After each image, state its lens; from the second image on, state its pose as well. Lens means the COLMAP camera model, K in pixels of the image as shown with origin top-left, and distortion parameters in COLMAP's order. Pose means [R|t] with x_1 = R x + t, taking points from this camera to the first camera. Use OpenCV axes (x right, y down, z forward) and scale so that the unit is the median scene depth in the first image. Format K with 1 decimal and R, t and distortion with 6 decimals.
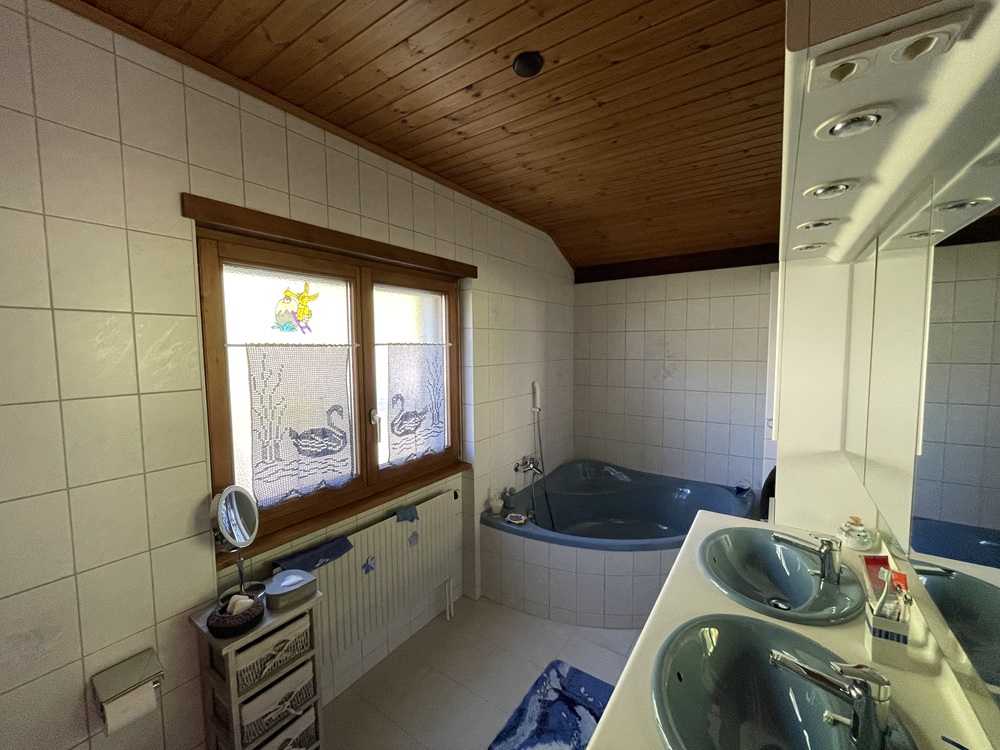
lens RADIAL K [[404.3, 0, 497.3], [0, 404.3, 372.6], [0, 0, 1]] dist [-0.000408, -0.000249]
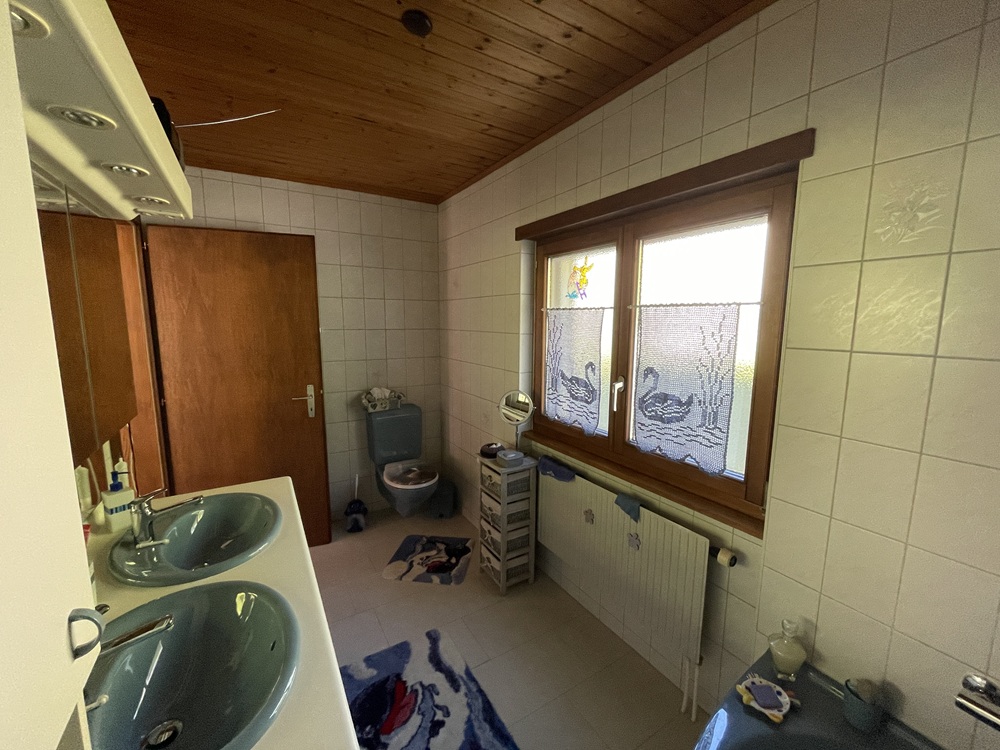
lens RADIAL K [[404.3, 0, 497.9], [0, 404.3, 376.4], [0, 0, 1]] dist [-0.000408, -0.000249]
pose [[-0.409849, 0.128317, -0.903083, 0.658188], [-0.068396, 0.982945, 0.170705, -0.049552], [0.909585, 0.131731, -0.394083, 1.091673]]
